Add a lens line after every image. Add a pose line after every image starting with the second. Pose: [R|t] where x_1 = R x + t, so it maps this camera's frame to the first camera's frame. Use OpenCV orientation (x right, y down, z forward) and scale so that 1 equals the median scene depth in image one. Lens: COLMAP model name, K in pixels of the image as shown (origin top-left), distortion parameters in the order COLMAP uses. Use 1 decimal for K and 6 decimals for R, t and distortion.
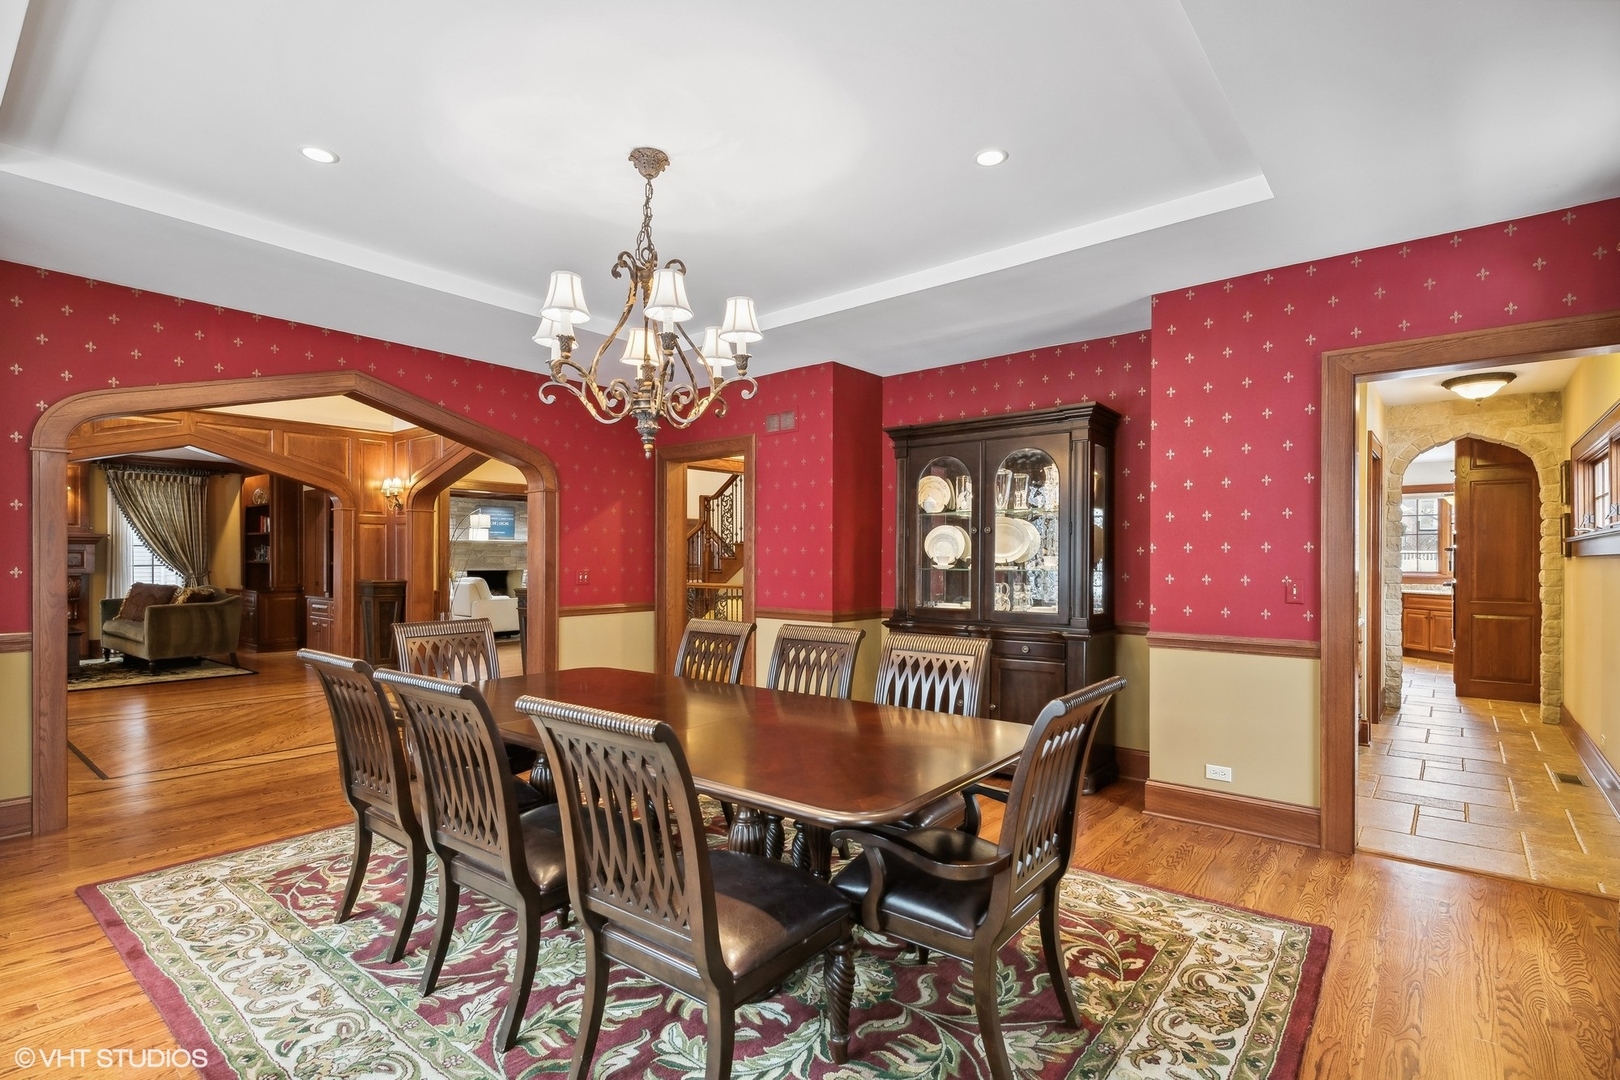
lens RADIAL K [[779.3, 0, 812.4], [0, 779.3, 581.0], [0, 0, 1]] dist [0.001869, -0.000372]
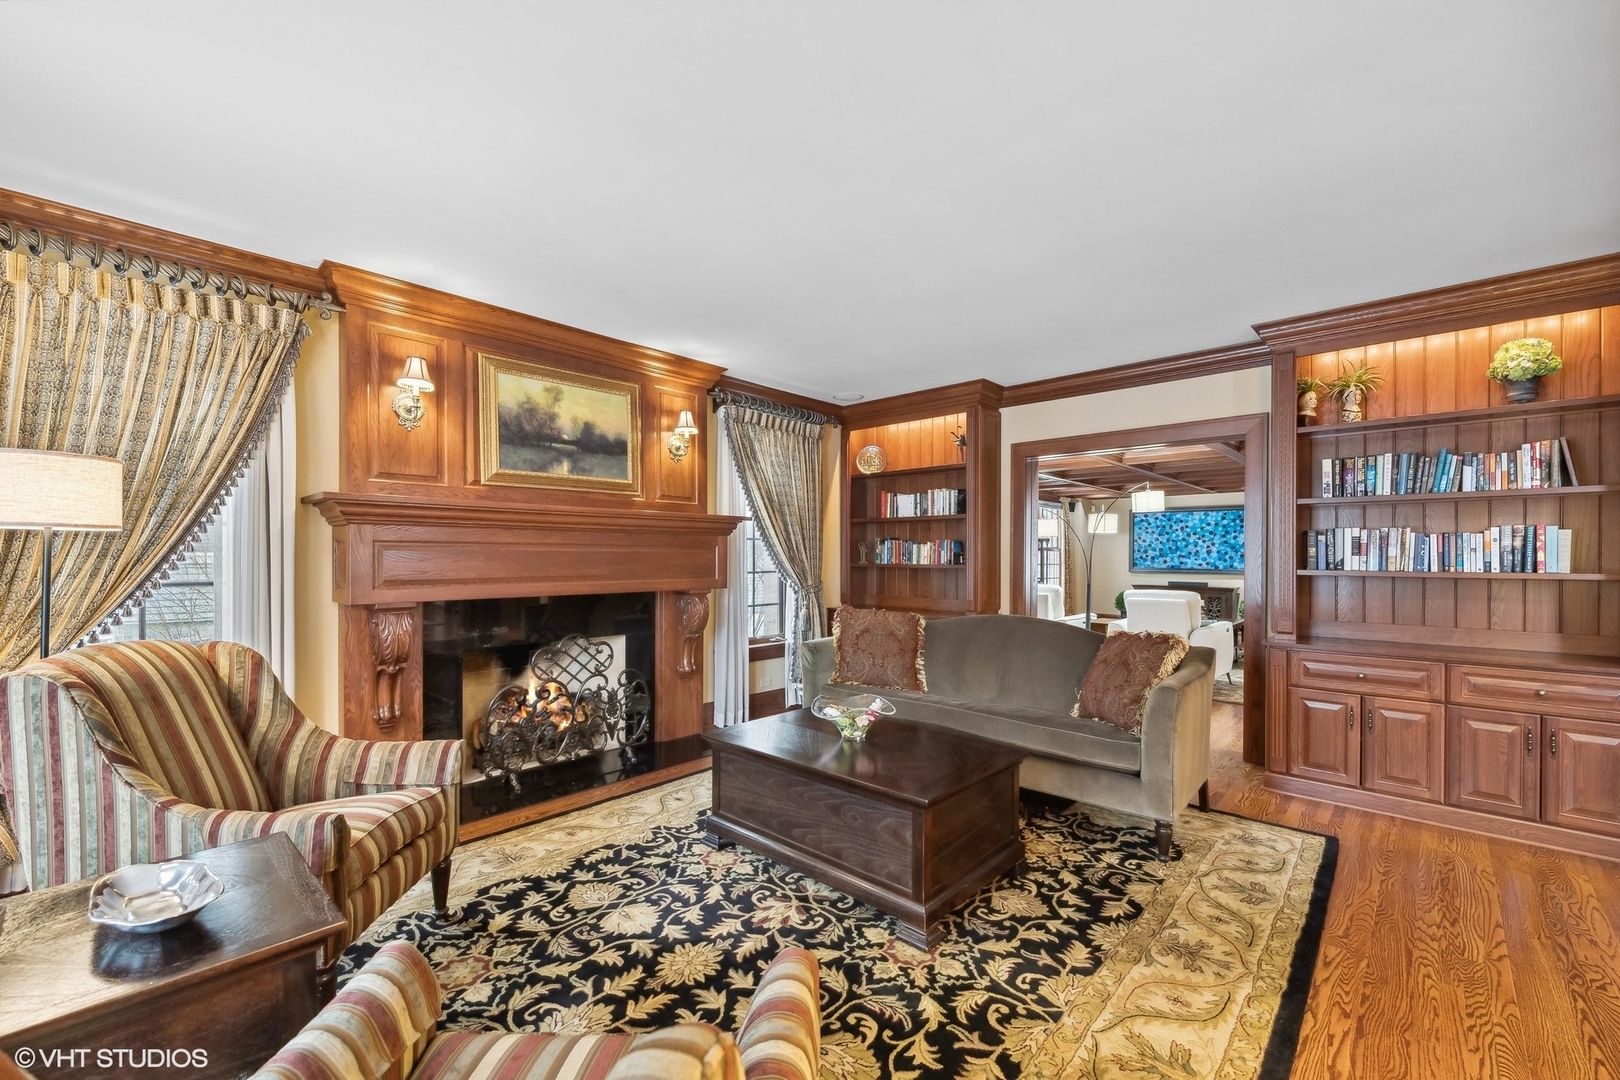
lens RADIAL K [[647.1, 0, 804.5], [0, 647.1, 556.4], [0, 0, 1]] dist [0.004236, -0.000087]
pose [[0.998129, -0.001162, -0.061133, -0.805144], [-0.000725, 0.999524, -0.030841, -0.017383], [0.061140, 0.030827, 0.997653, 0.531157]]
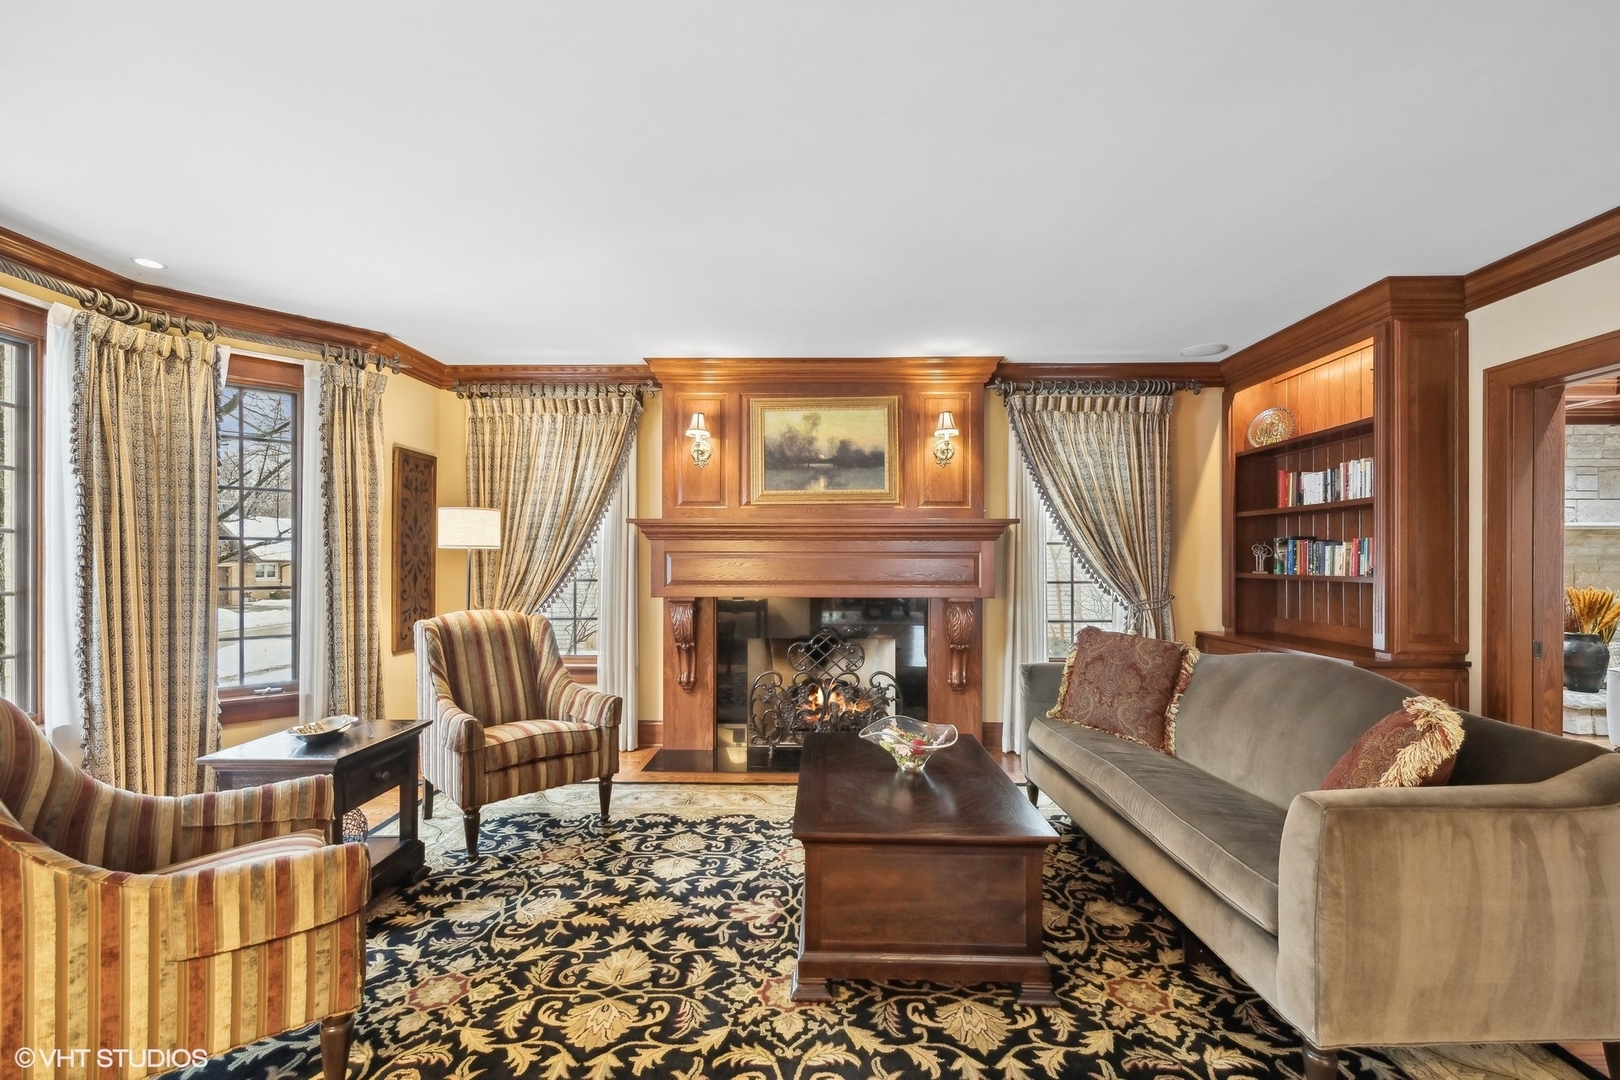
lens RADIAL K [[670.6, 0, 817.8], [0, 670.6, 559.4], [0, 0, 1]] dist [0.003655, -0.000272]
pose [[0.635115, -0.005990, -0.772394, -0.634768], [-0.024300, 0.999320, -0.027731, -0.019140], [0.772035, 0.036382, 0.634538, 0.617022]]
